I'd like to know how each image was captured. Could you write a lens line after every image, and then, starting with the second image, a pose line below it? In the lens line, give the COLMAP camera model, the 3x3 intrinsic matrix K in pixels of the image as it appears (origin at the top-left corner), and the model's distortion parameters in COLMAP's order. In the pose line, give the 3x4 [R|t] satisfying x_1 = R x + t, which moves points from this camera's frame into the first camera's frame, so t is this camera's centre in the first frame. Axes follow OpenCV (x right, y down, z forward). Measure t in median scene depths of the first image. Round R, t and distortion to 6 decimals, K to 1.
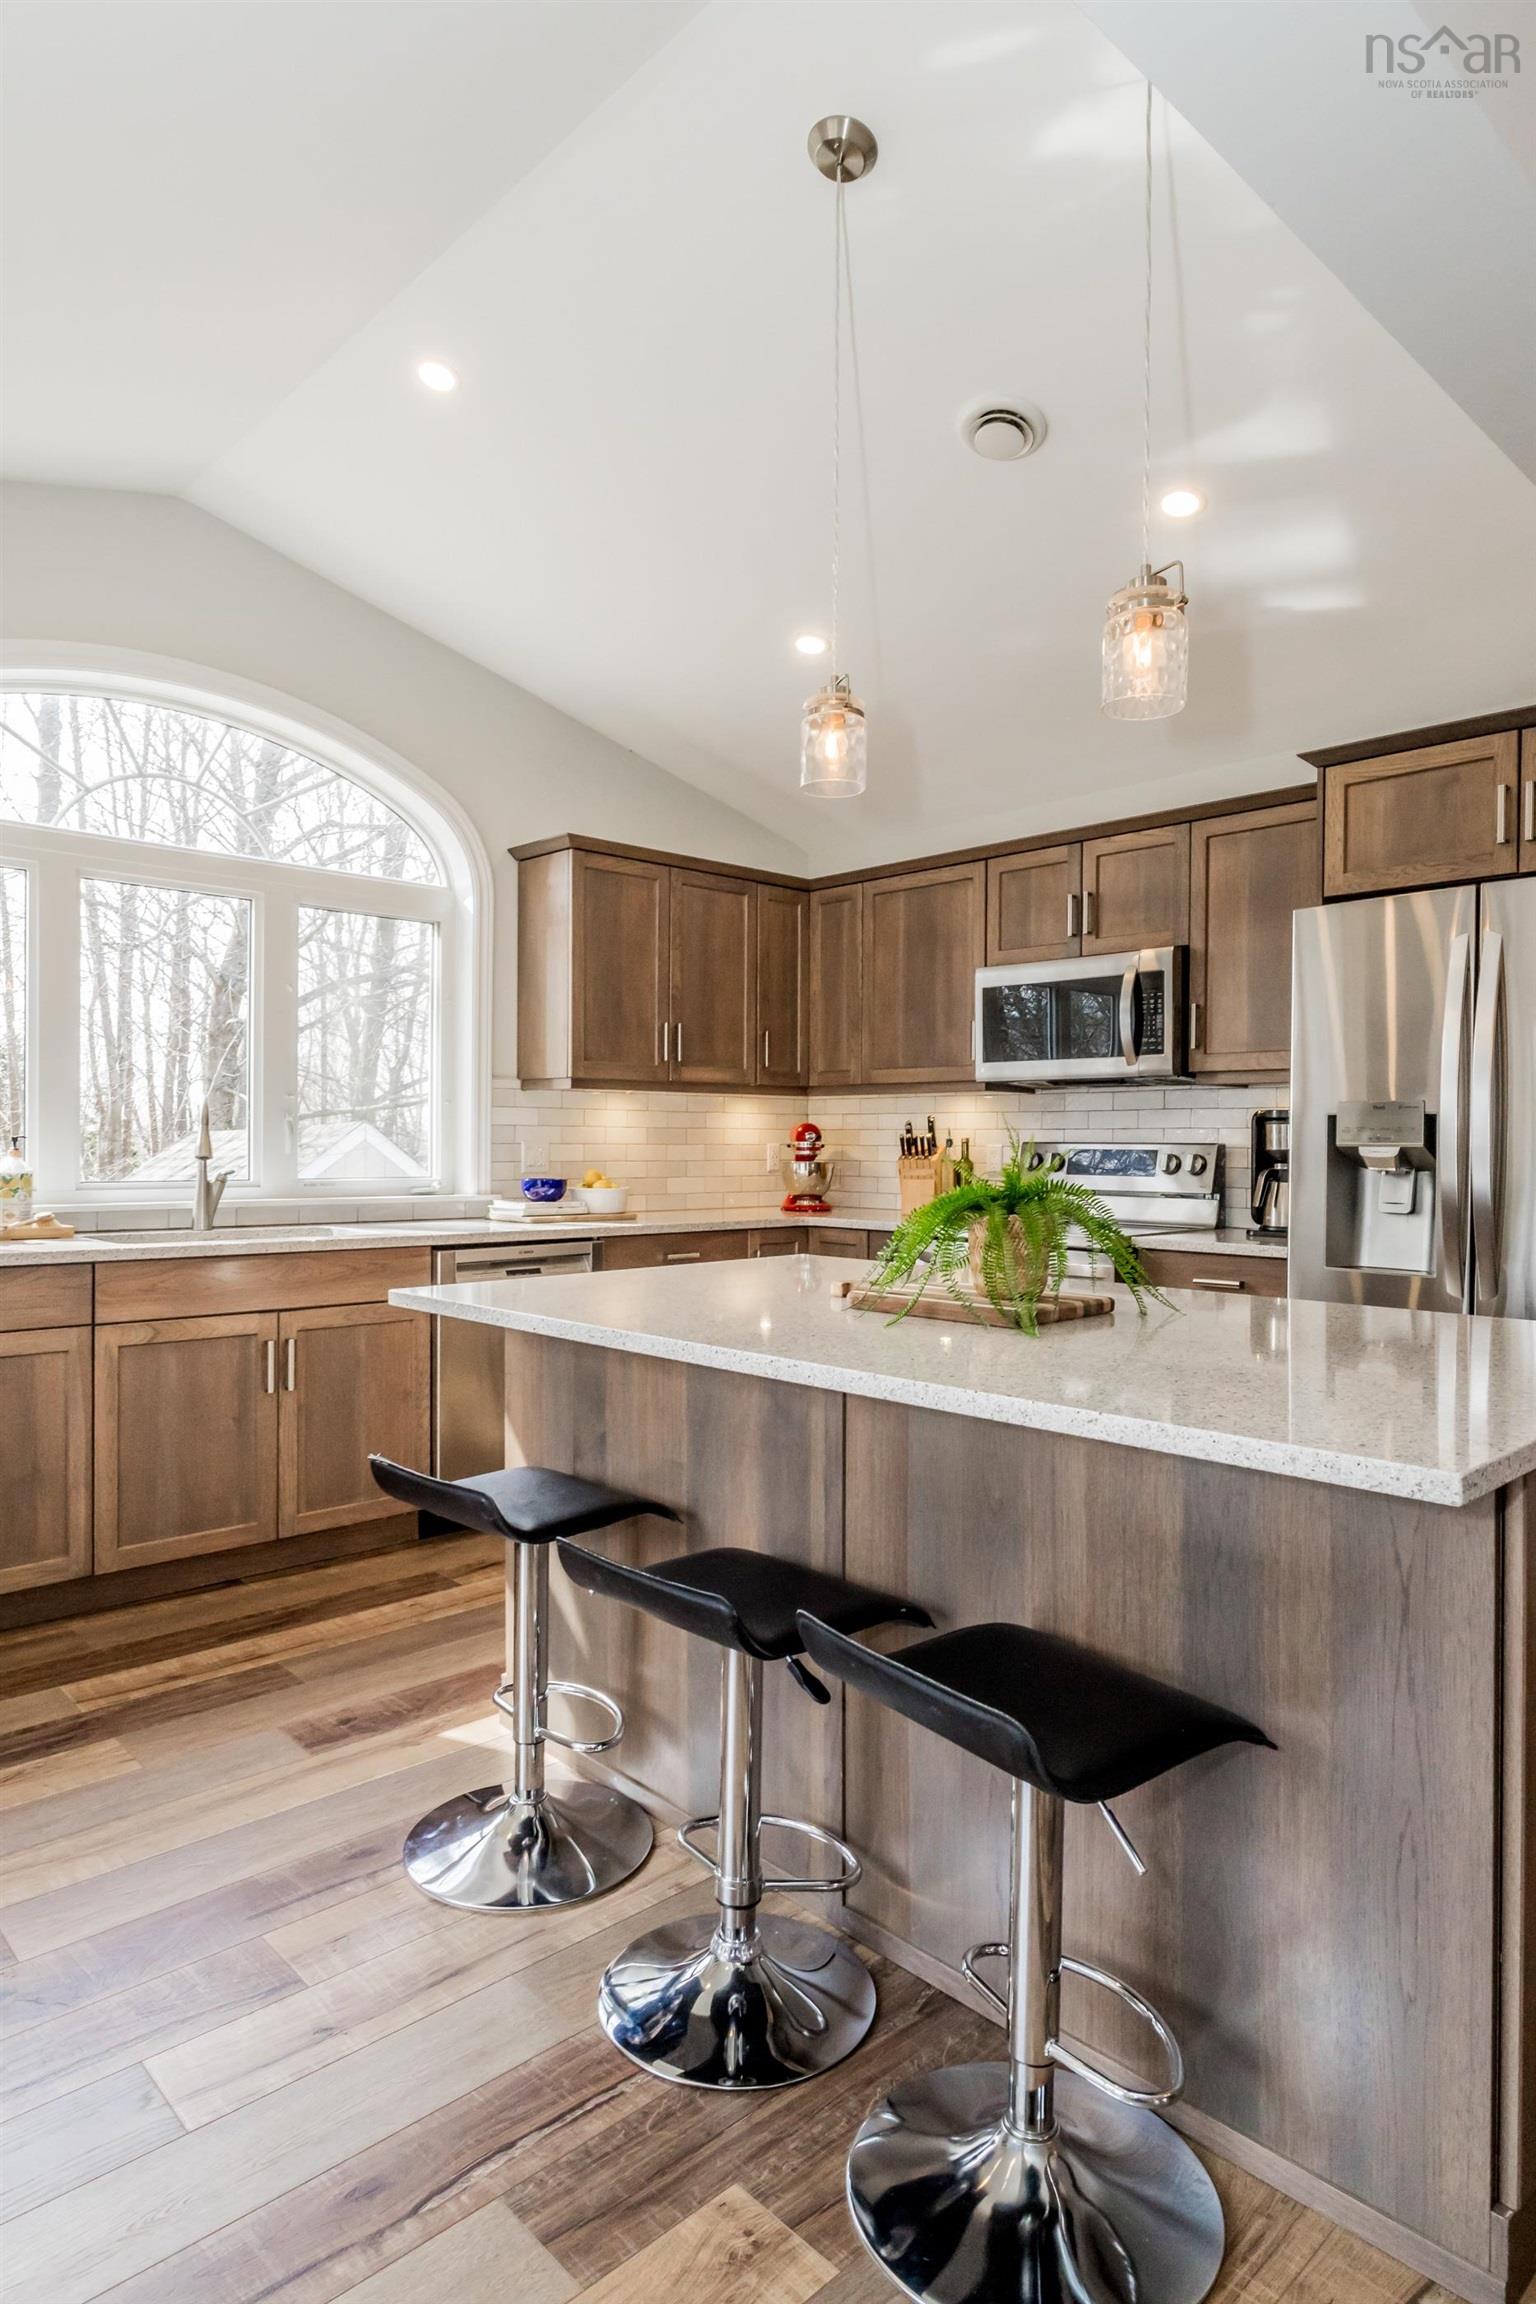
lens RADIAL K [[1367.9, 0, 755.9], [0, 1367.9, 1142.7], [0, 0, 1]] dist [0.022670, 0.000731]
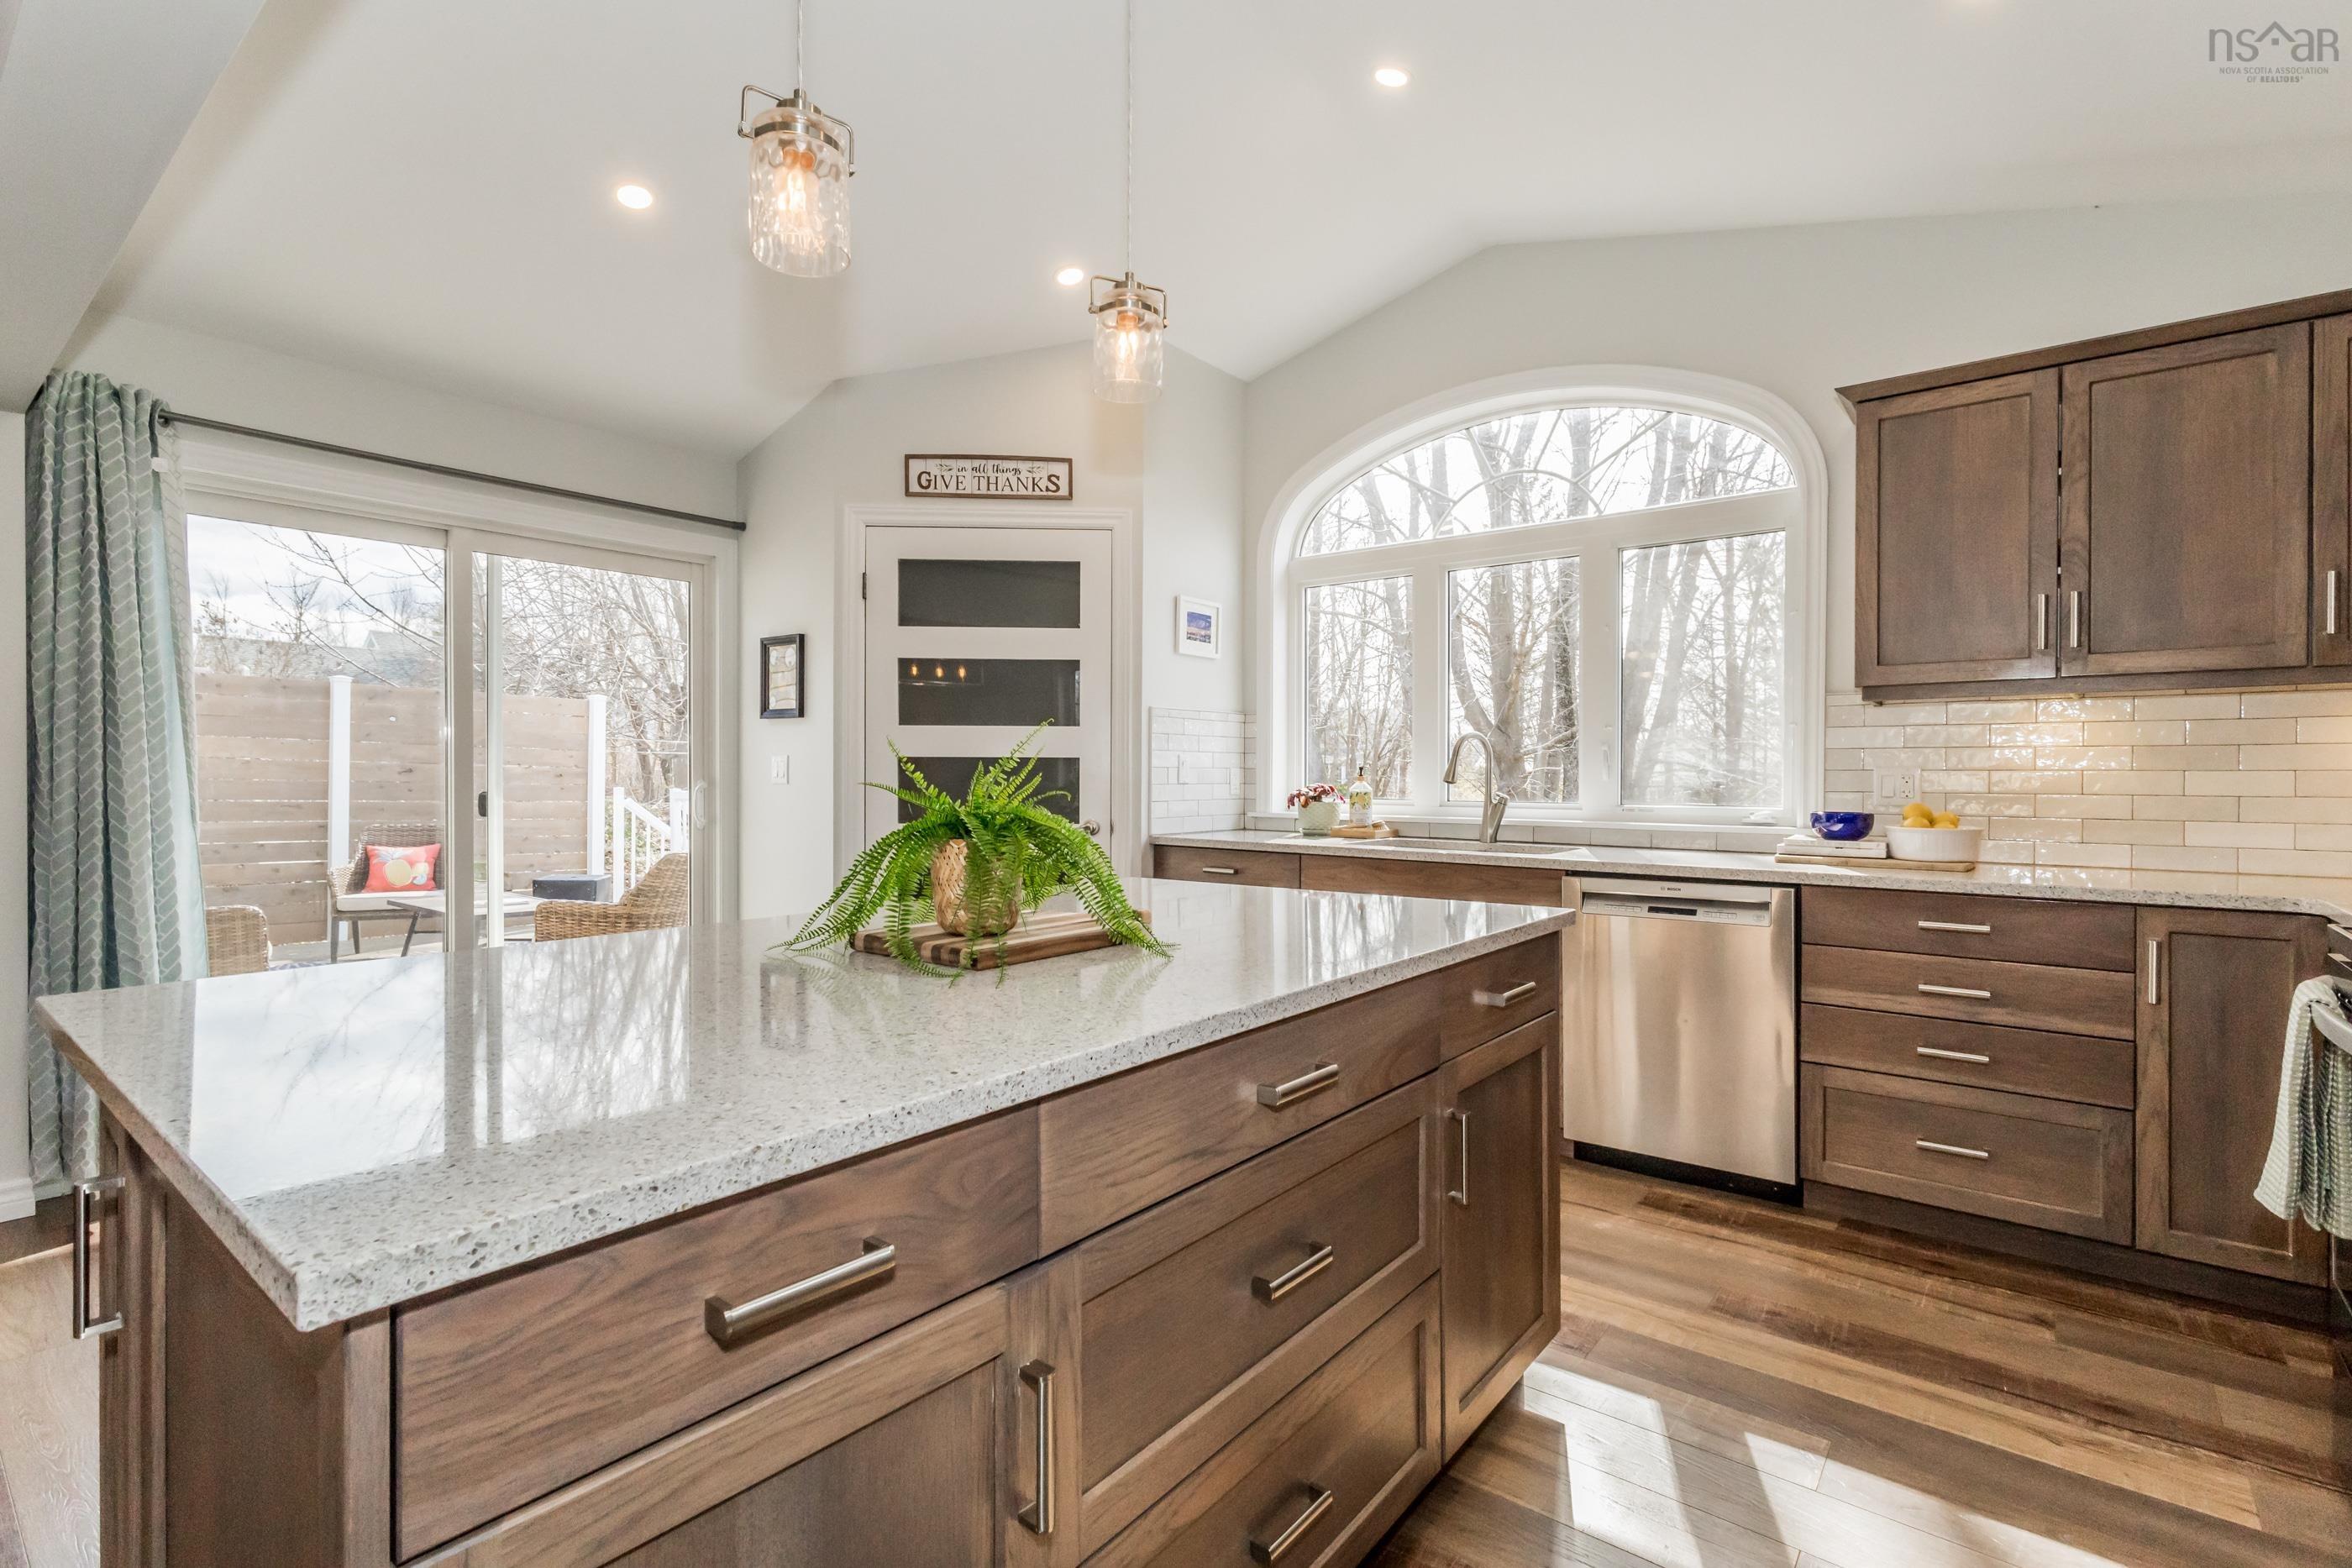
lens RADIAL K [[1079.0, 0, 1179.1], [0, 1079.0, 774.1], [0, 0, 1]] dist [0.001004, 0.002232]
pose [[0.129005, 0.002057, -0.991642, 0.420514], [0.001534, 0.999996, 0.002274, 0.001070], [0.991643, -0.001815, 0.129001, 0.497280]]
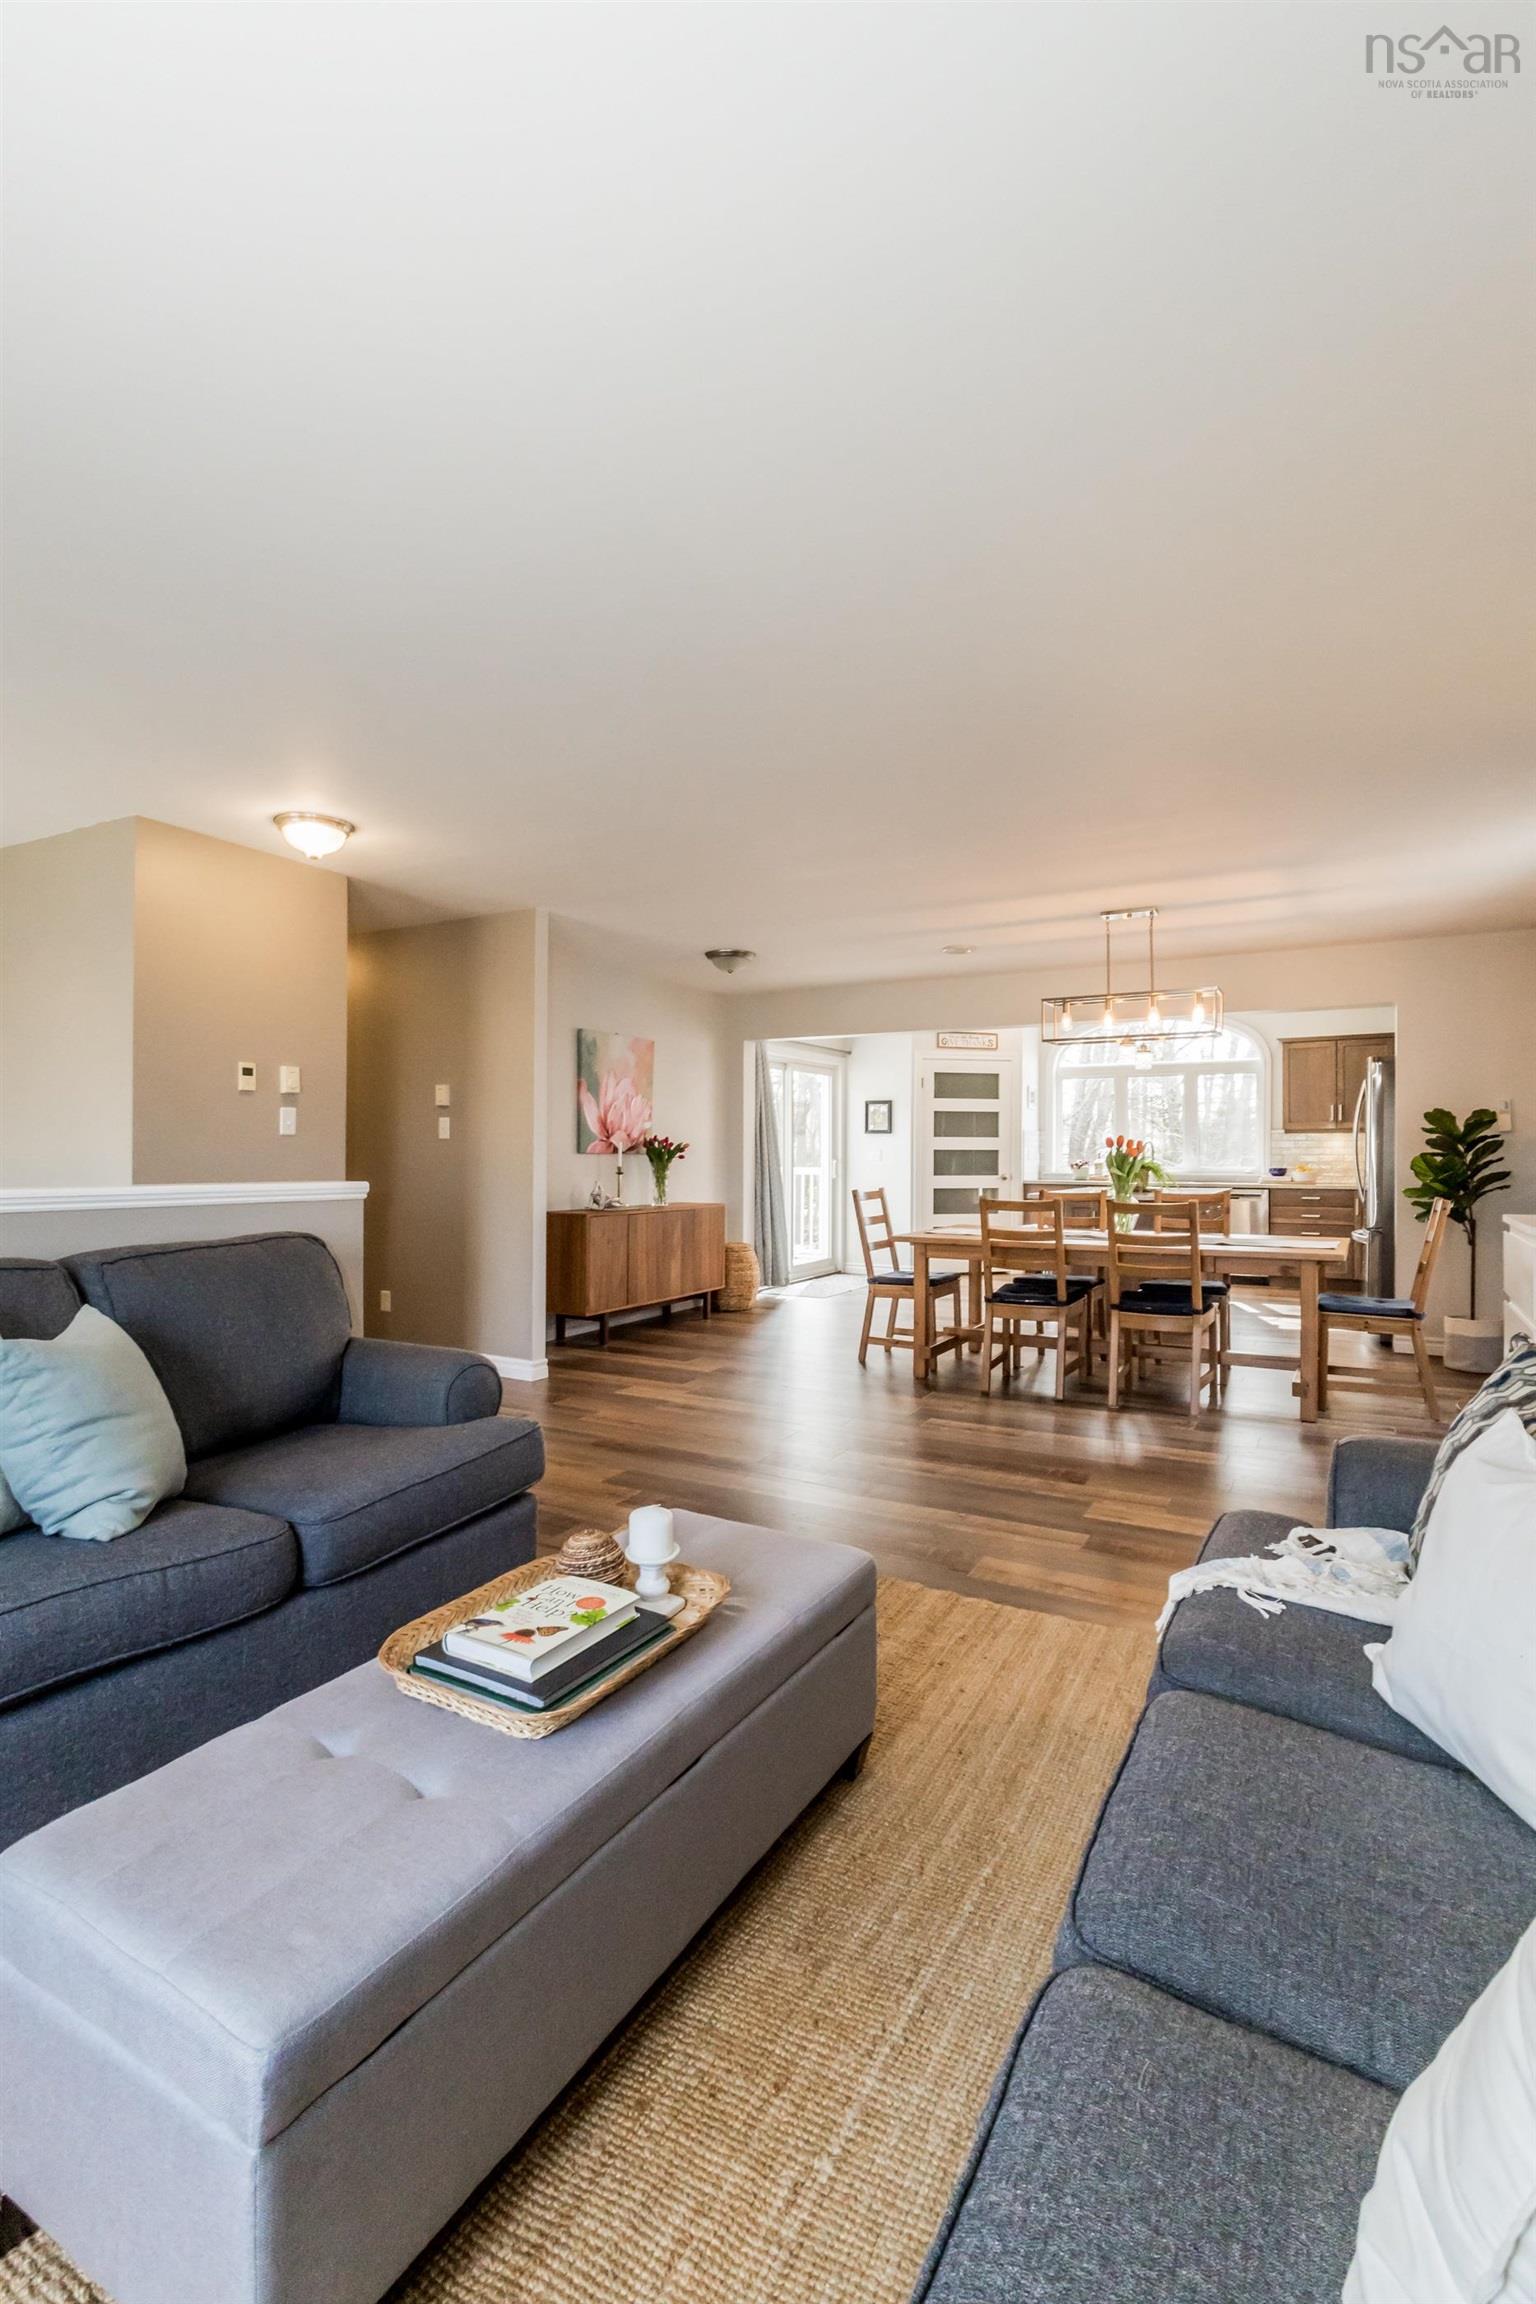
lens RADIAL K [[1057.1, 0, 758.5], [0, 1057.1, 1156.8], [0, 0, 1]] dist [0.001004, 0.002232]
pose [[0.301673, -0.006647, -0.953388, 1.422385], [0.000621, 0.999977, -0.006775, 0.017186], [0.953411, 0.001452, 0.301670, -0.542096]]
